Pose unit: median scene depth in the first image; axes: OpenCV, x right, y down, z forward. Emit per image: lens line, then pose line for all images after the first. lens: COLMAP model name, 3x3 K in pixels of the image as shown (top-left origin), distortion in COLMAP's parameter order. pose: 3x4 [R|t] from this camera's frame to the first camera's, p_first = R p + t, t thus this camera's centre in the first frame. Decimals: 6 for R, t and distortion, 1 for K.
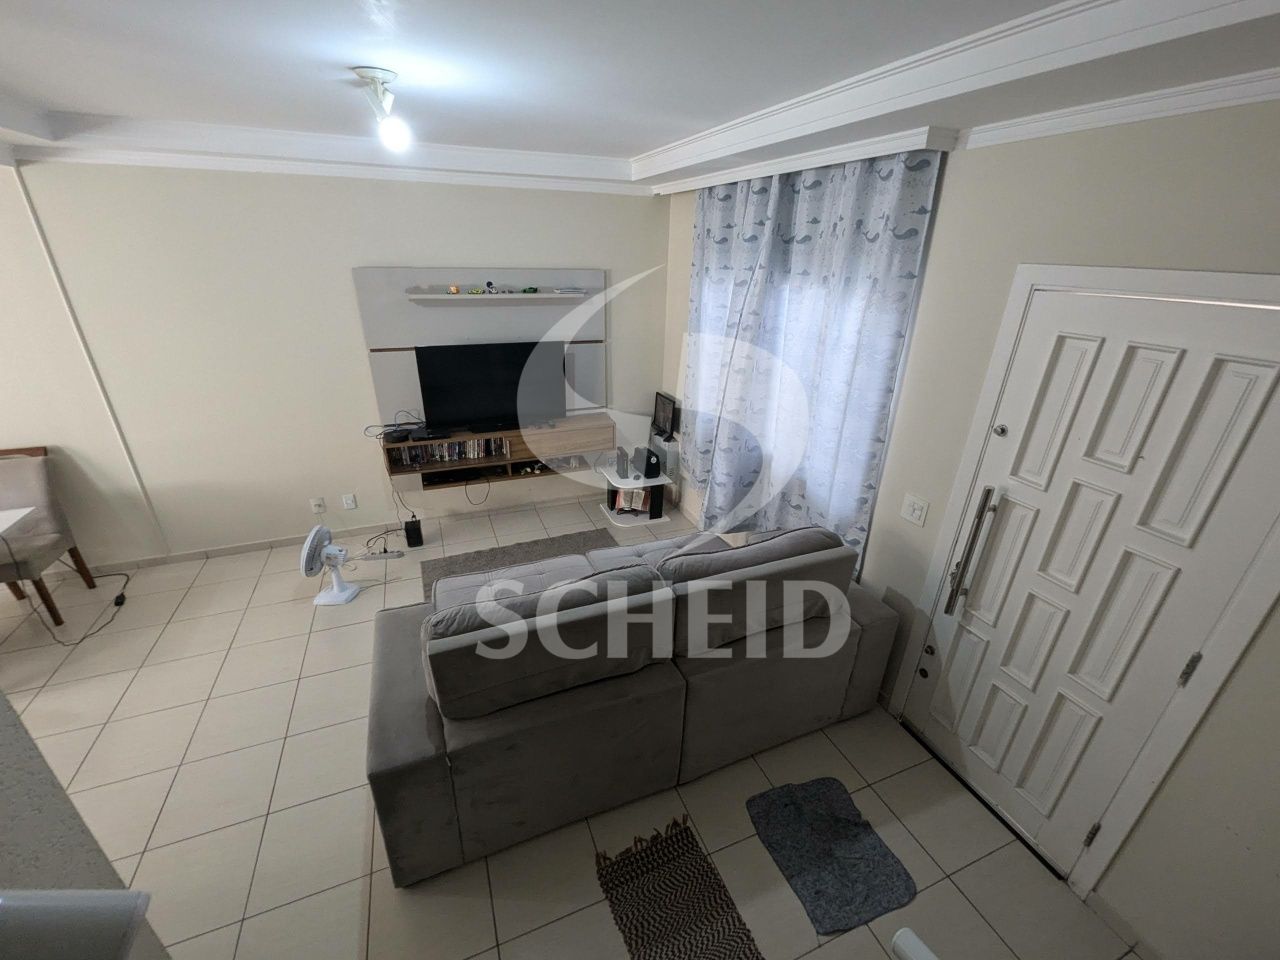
lens RADIAL K [[531.0, 0, 637.1], [0, 531.0, 496.7], [0, 0, 1]] dist [-0.002633, 0.000405]
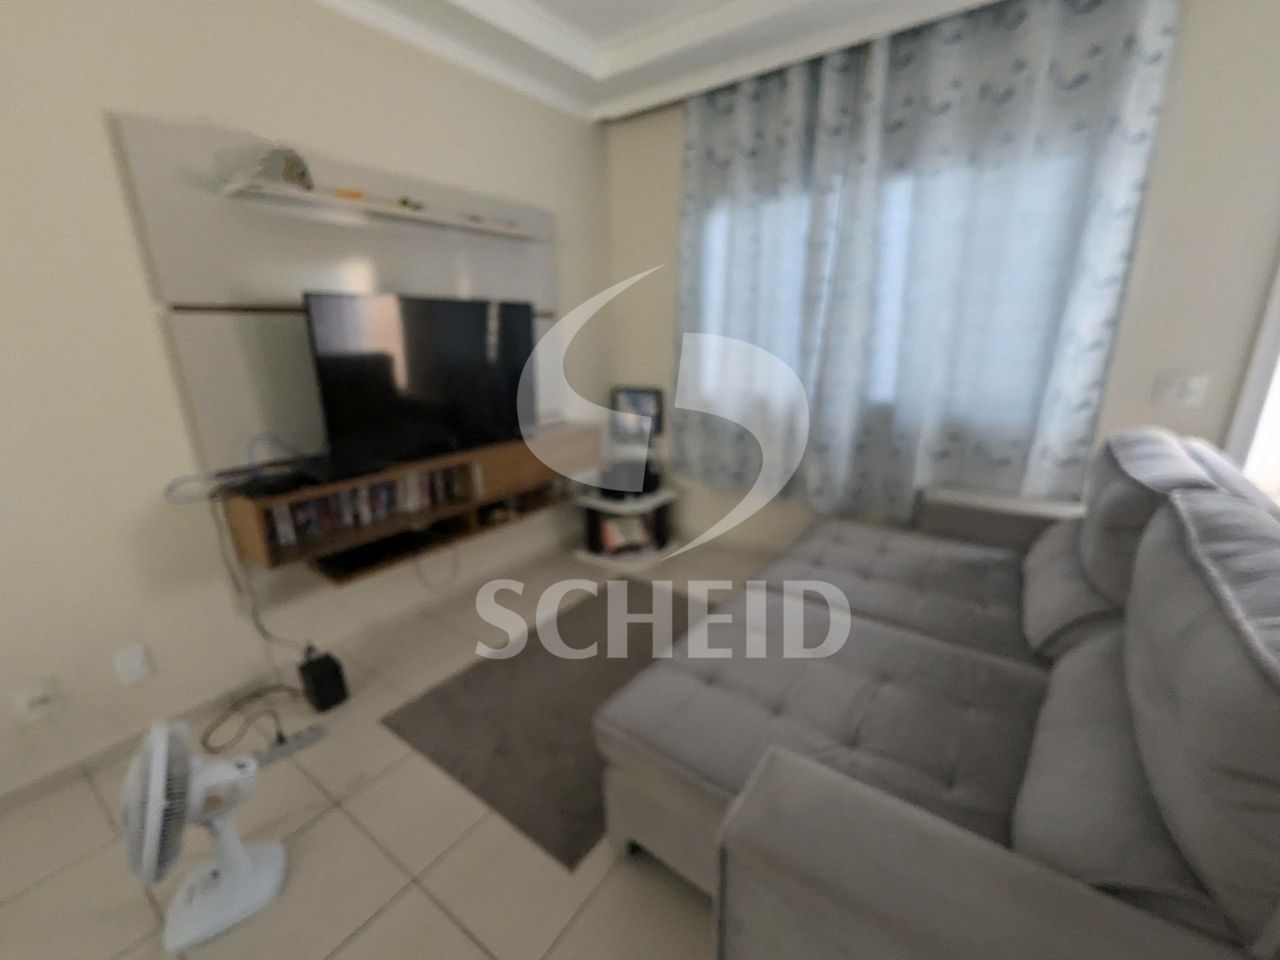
lens RADIAL K [[531.0, 0, 645.1], [0, 531.0, 491.4], [0, 0, 1]] dist [-0.002633, 0.000405]
pose [[0.841681, -0.191097, 0.505029, -0.509010], [0.266194, 0.960580, -0.080167, 0.025166], [-0.469802, 0.201911, 0.859371, 0.538979]]
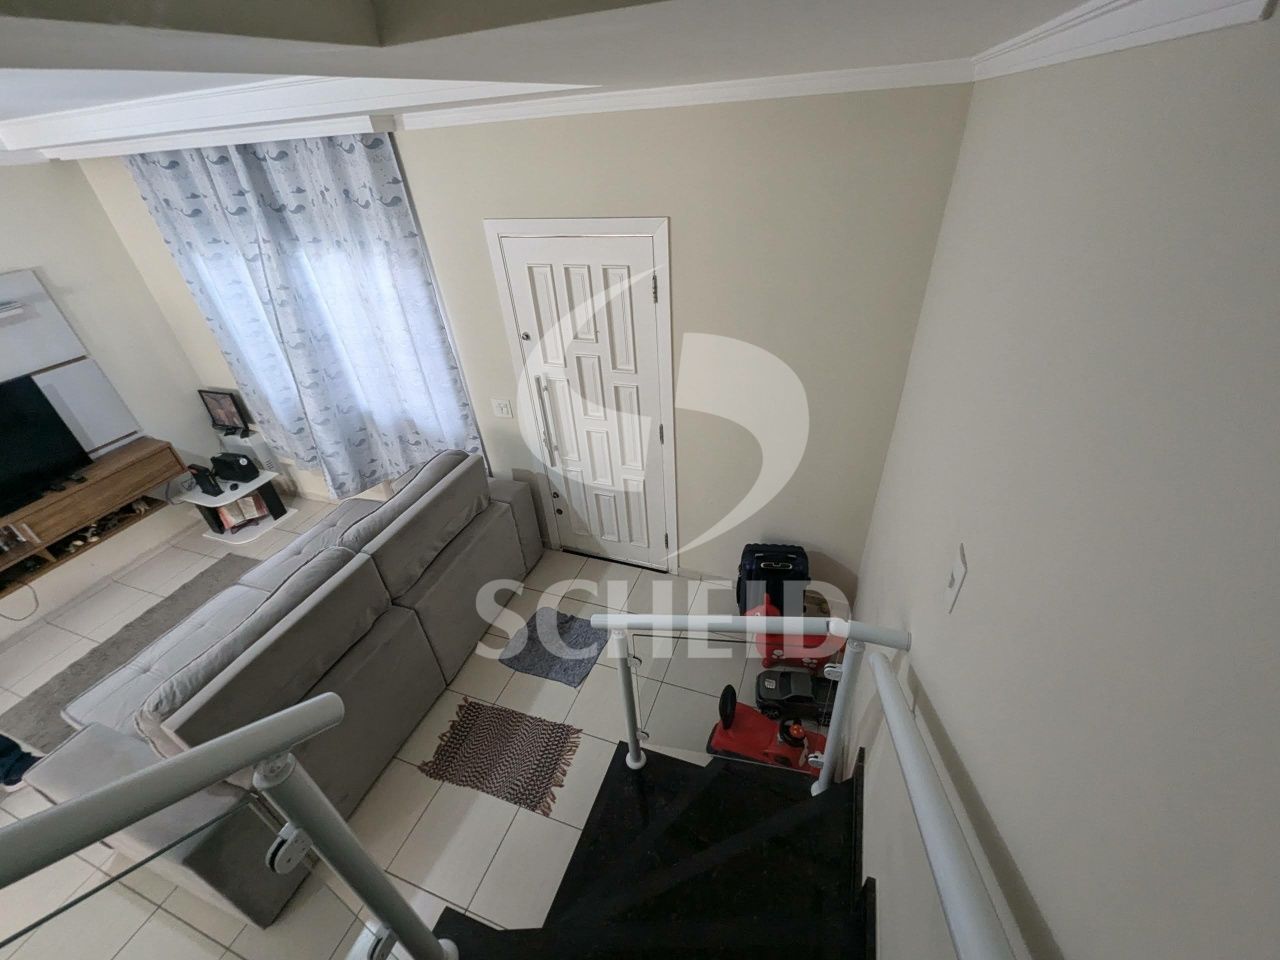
lens RADIAL K [[531.0, 0, 641.5], [0, 531.0, 486.3], [0, 0, 1]] dist [-0.002633, 0.000405]
pose [[0.665333, -0.468430, 0.581296, -0.090695], [0.383391, 0.882518, 0.272349, -0.025715], [-0.640580, 0.041660, 0.766760, -0.196328]]
